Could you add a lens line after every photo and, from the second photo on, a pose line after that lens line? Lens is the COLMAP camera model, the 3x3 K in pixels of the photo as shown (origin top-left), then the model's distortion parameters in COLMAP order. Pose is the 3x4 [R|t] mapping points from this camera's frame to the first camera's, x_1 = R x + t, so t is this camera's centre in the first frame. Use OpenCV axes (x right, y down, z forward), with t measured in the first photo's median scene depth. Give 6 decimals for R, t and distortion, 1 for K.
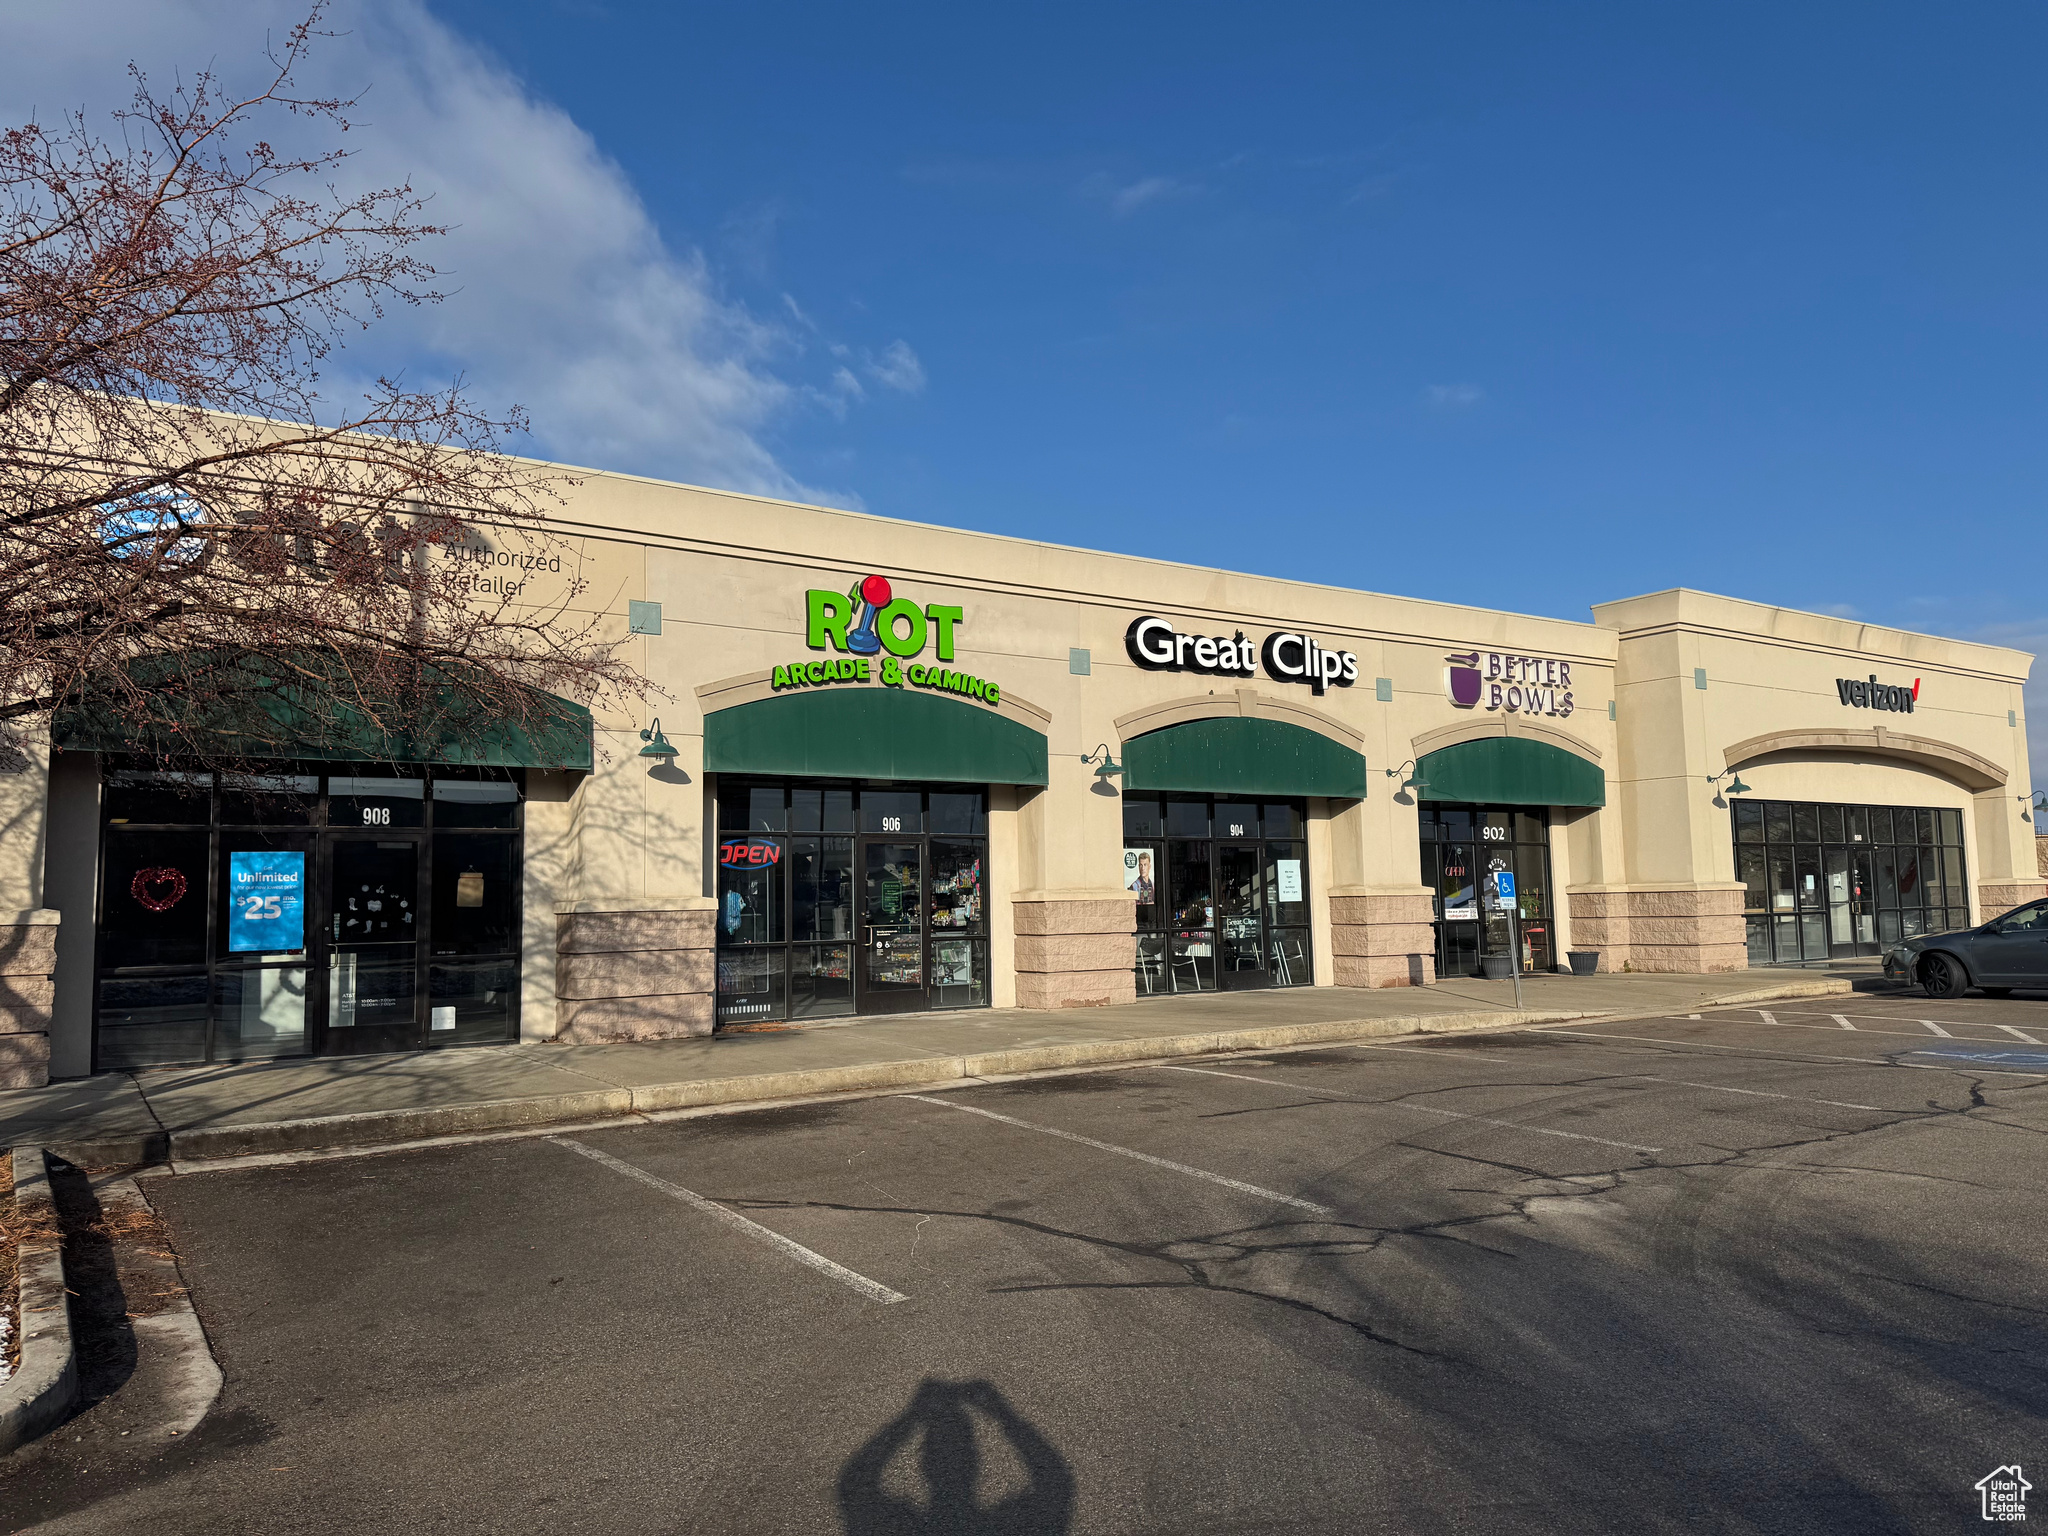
lens RADIAL K [[1424.2, 0, 1021.2], [0, 1424.2, 764.5], [0, 0, 1]] dist [0.098100, -0.146332]
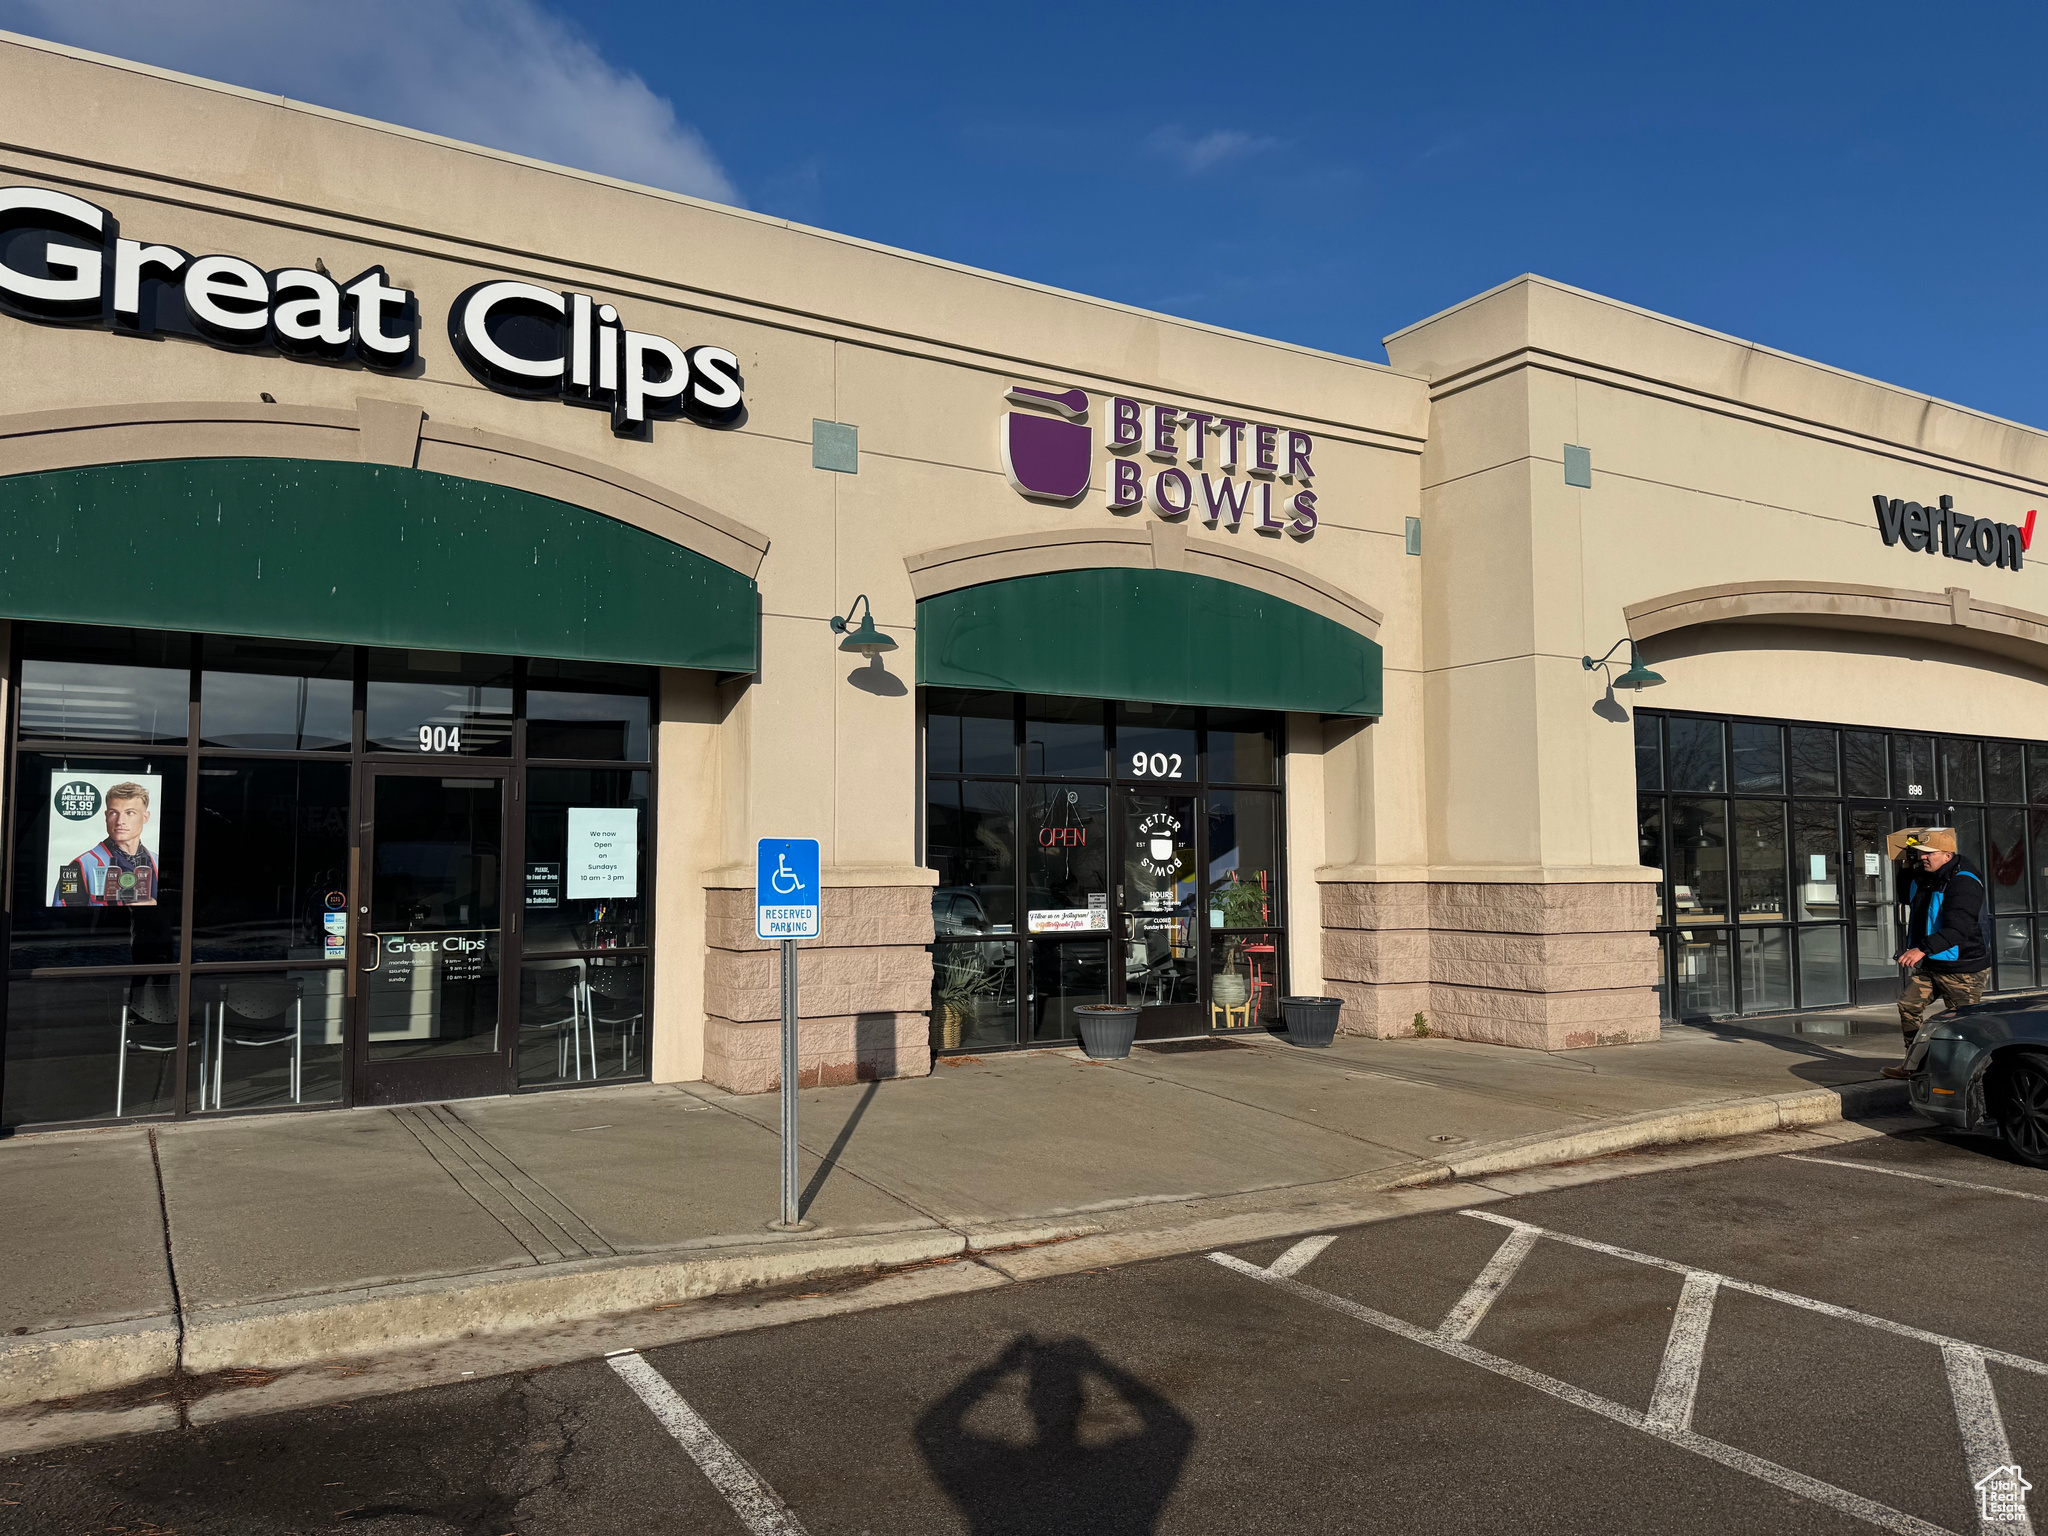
lens RADIAL K [[1417.5, 0, 1020.3], [0, 1417.5, 774.3], [0, 0, 1]] dist [0.097832, -0.117491]
pose [[0.997929, 0.011850, -0.063223, 0.375733], [-0.009969, 0.999501, 0.029975, 0.043483], [0.063547, -0.029283, 0.997549, 0.585880]]
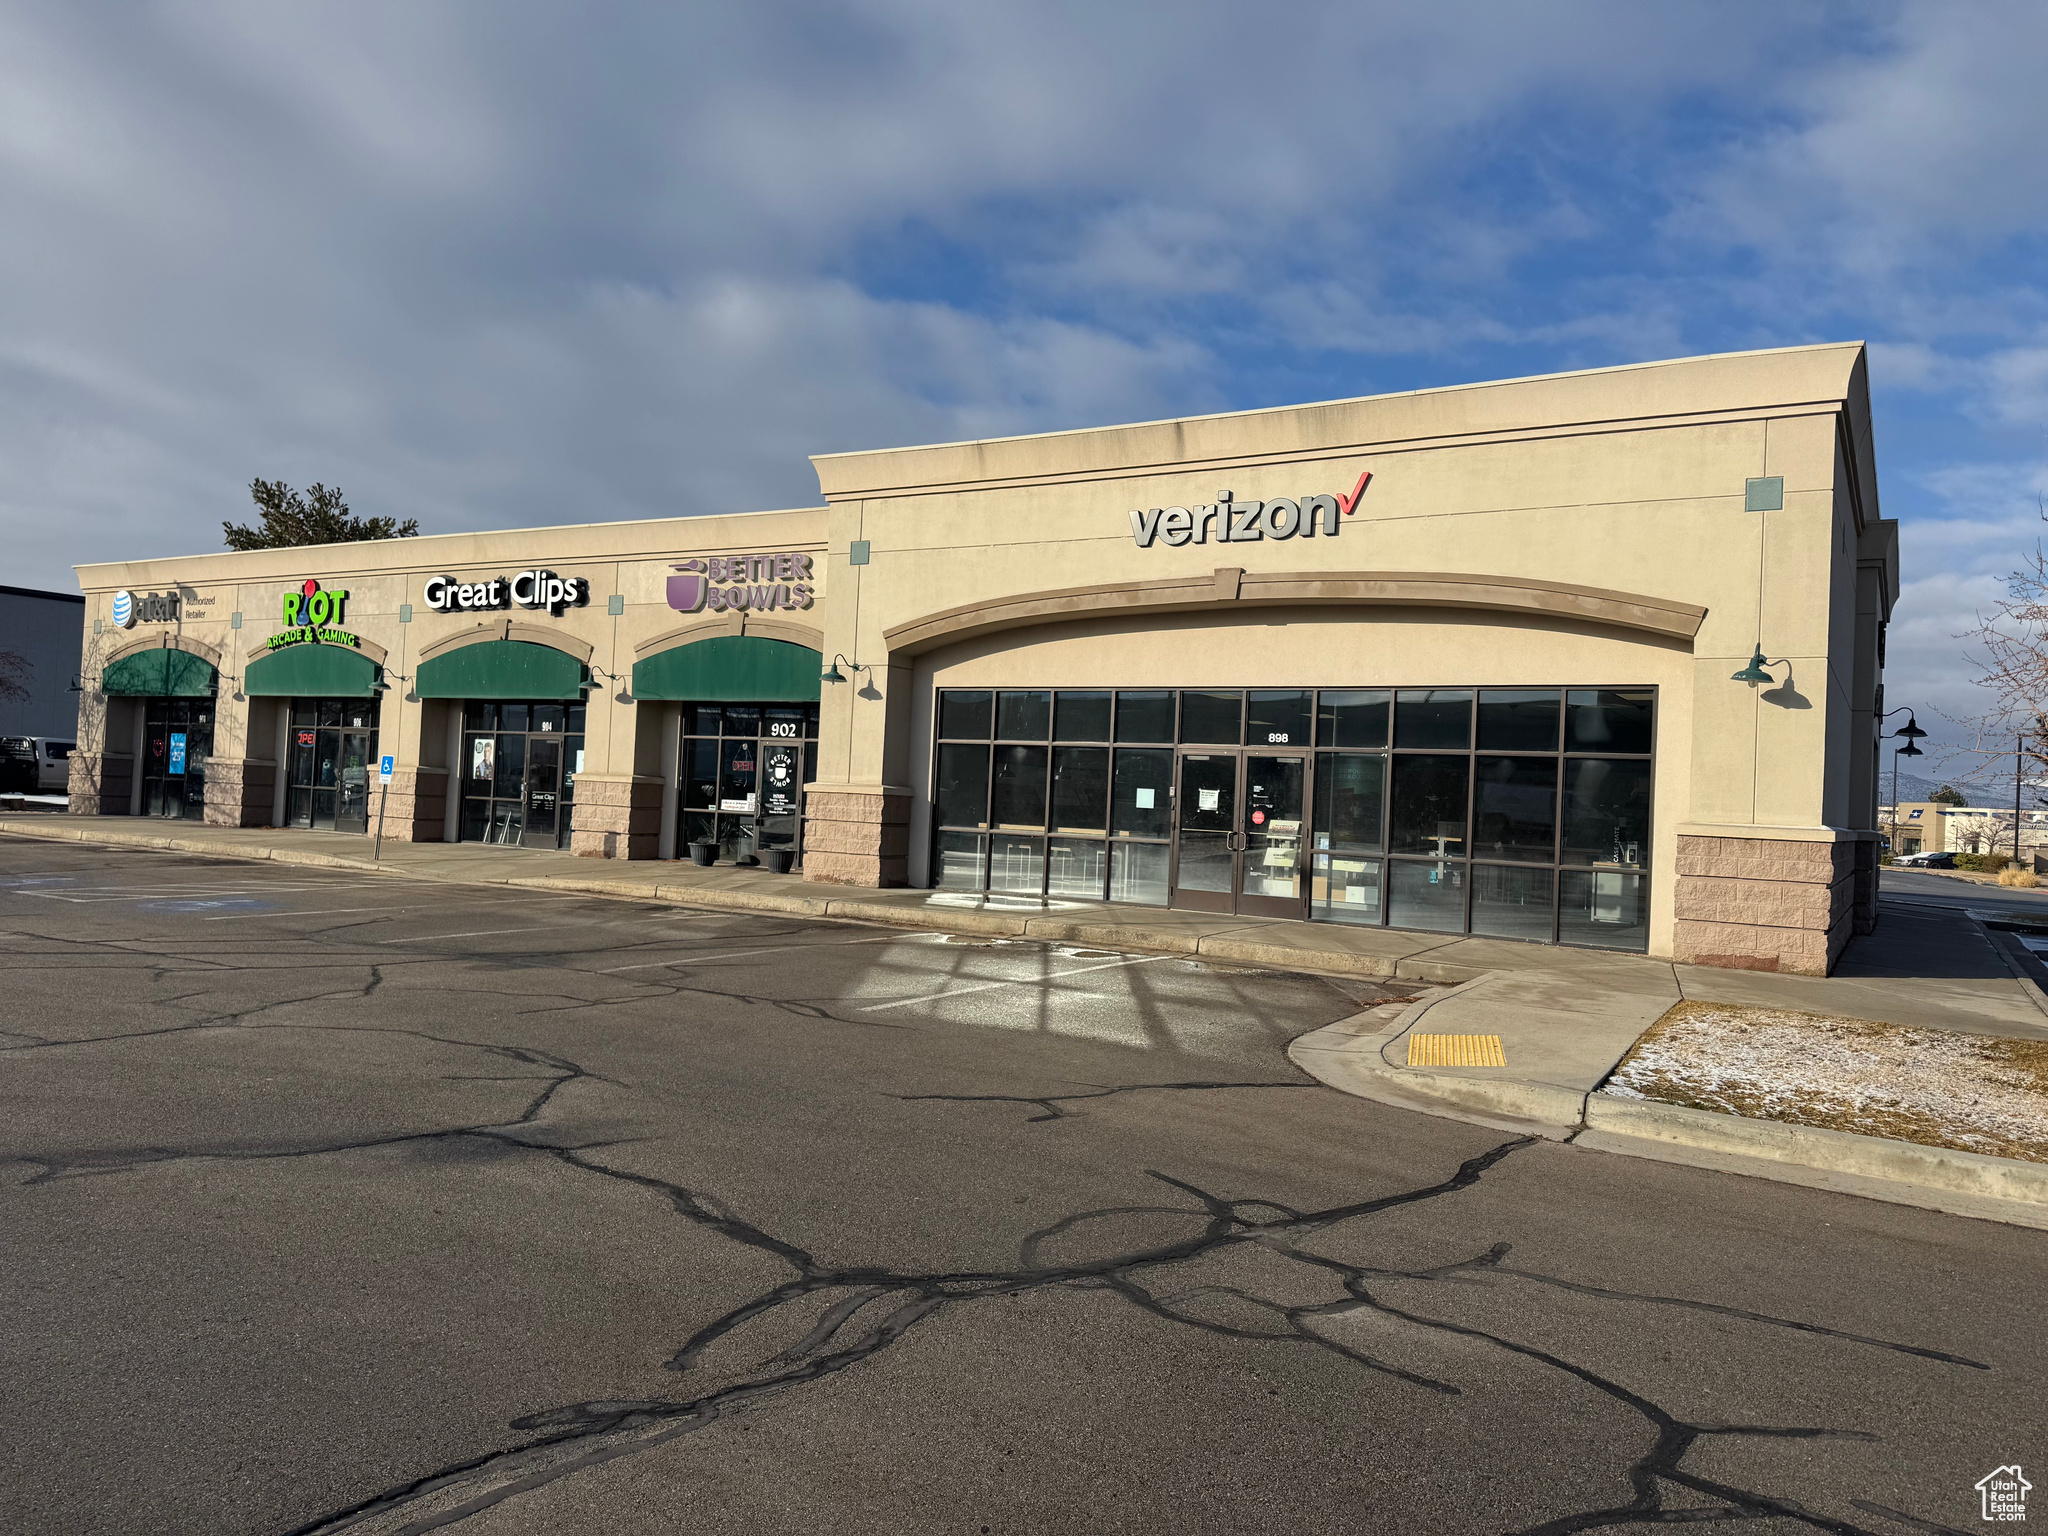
lens RADIAL K [[1402.1, 0, 1041.2], [0, 1402.1, 787.5], [0, 0, 1]] dist [0.105110, -0.135109]
pose [[0.427159, 0.031038, -0.903643, 1.574173], [0.029868, 0.998381, 0.048411, 0.054535], [0.903683, -0.047670, 0.425541, 0.890707]]
